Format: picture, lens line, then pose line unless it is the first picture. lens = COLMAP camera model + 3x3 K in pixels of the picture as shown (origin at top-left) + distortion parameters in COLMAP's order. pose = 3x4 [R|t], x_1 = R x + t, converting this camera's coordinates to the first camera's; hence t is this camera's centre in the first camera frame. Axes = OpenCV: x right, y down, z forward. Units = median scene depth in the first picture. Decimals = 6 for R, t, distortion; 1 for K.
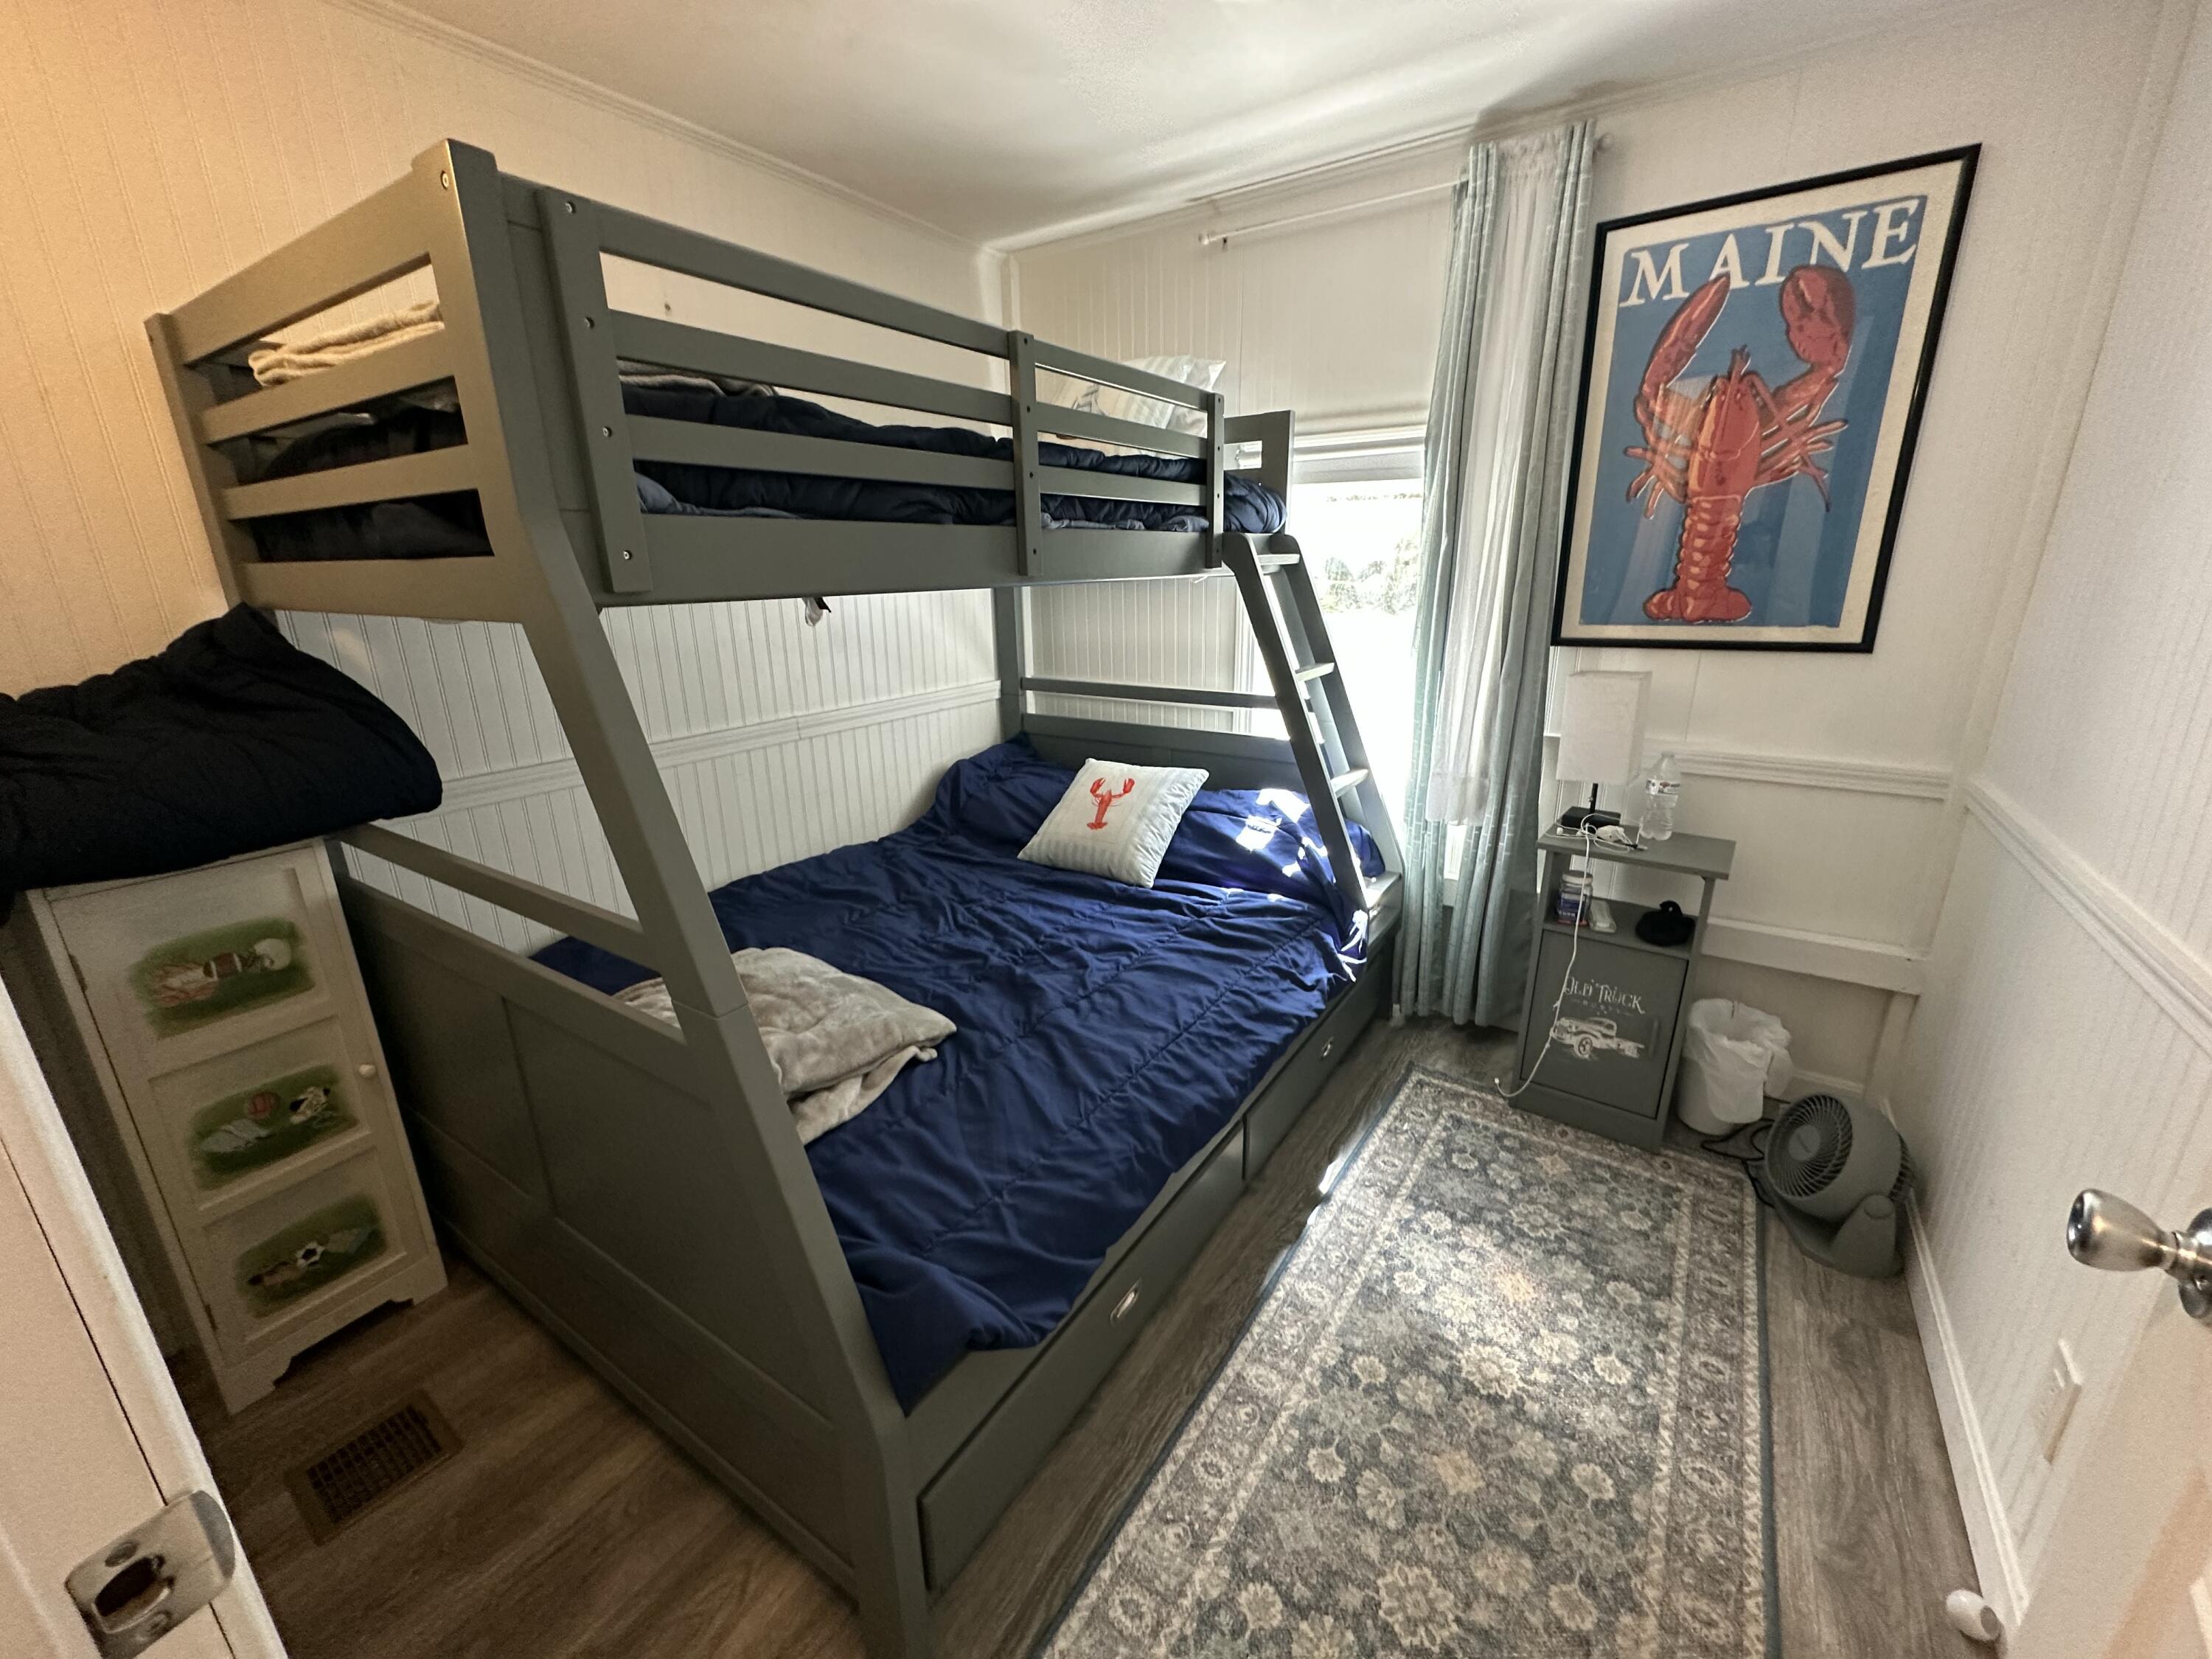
lens RADIAL K [[880.9, 0, 1106.2], [0, 880.9, 830.2], [0, 0, 1]] dist [-0.002989, 0.000763]
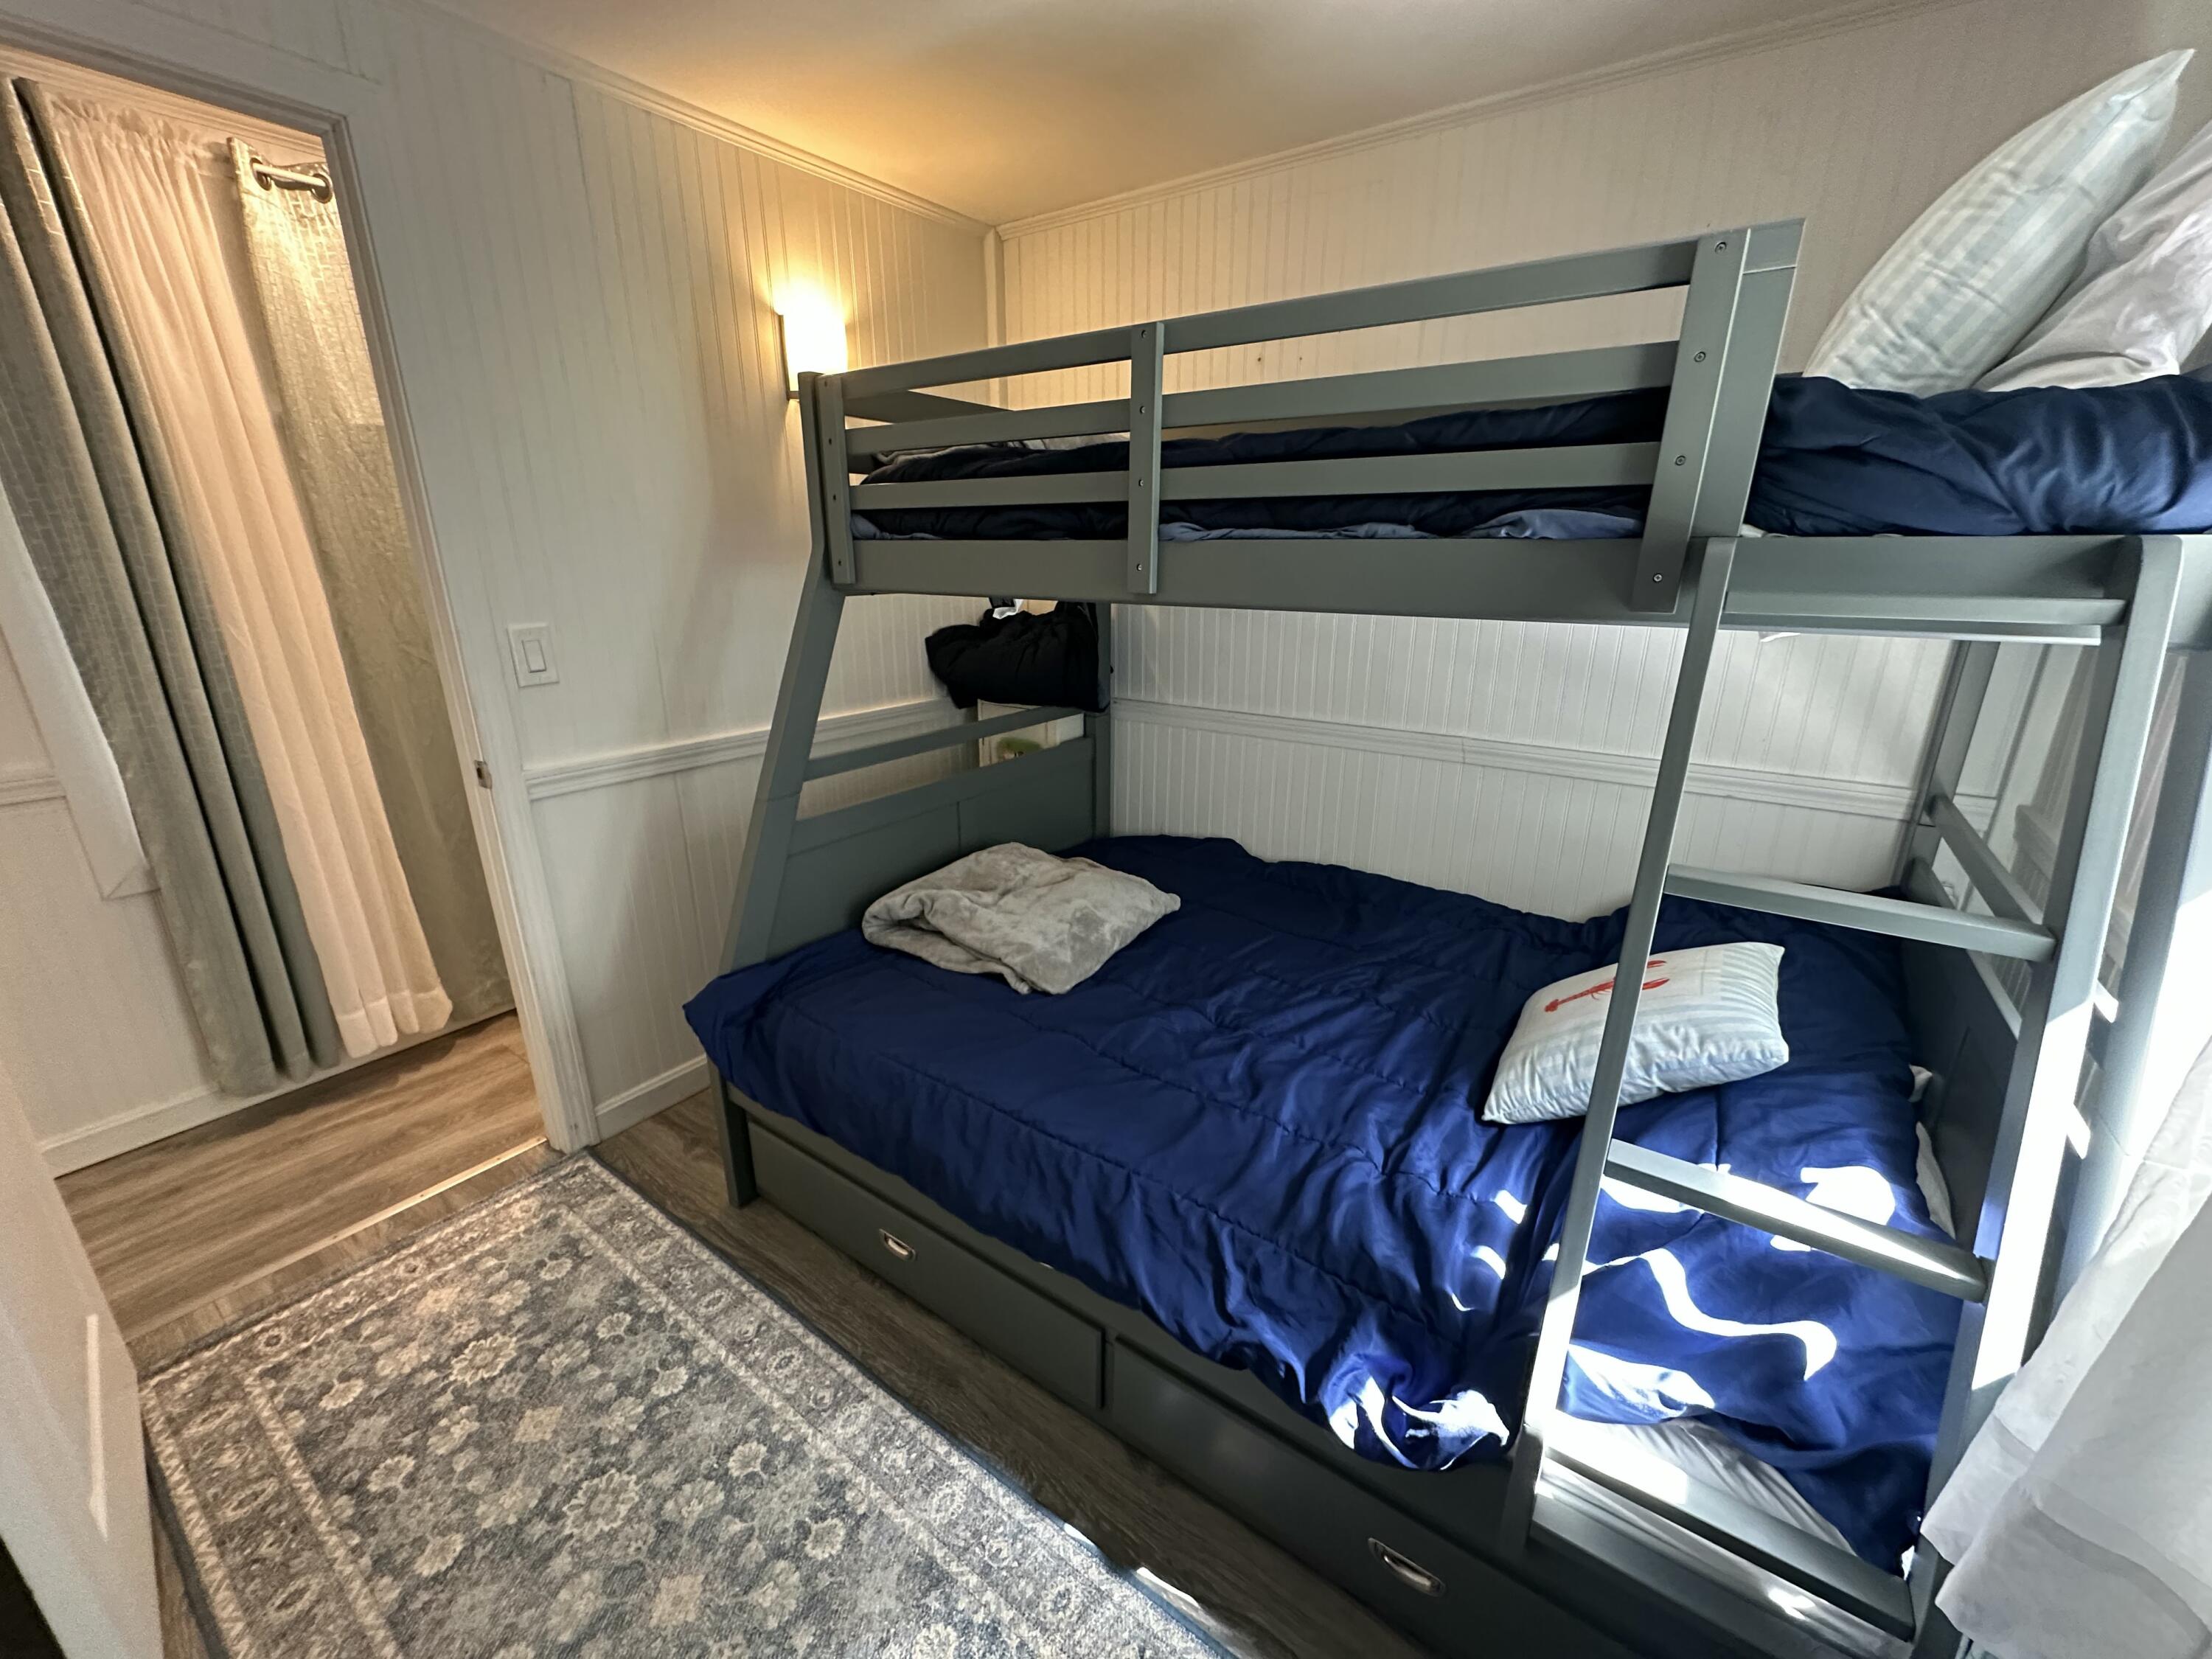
lens RADIAL K [[880.9, 0, 1105.2], [0, 880.9, 830.3], [0, 0, 1]] dist [-0.002989, 0.000763]
pose [[-0.027124, 0.319074, -0.947341, 0.914425], [-0.296442, 0.902493, 0.312457, -0.364682], [0.954665, 0.289307, 0.070108, 1.040438]]
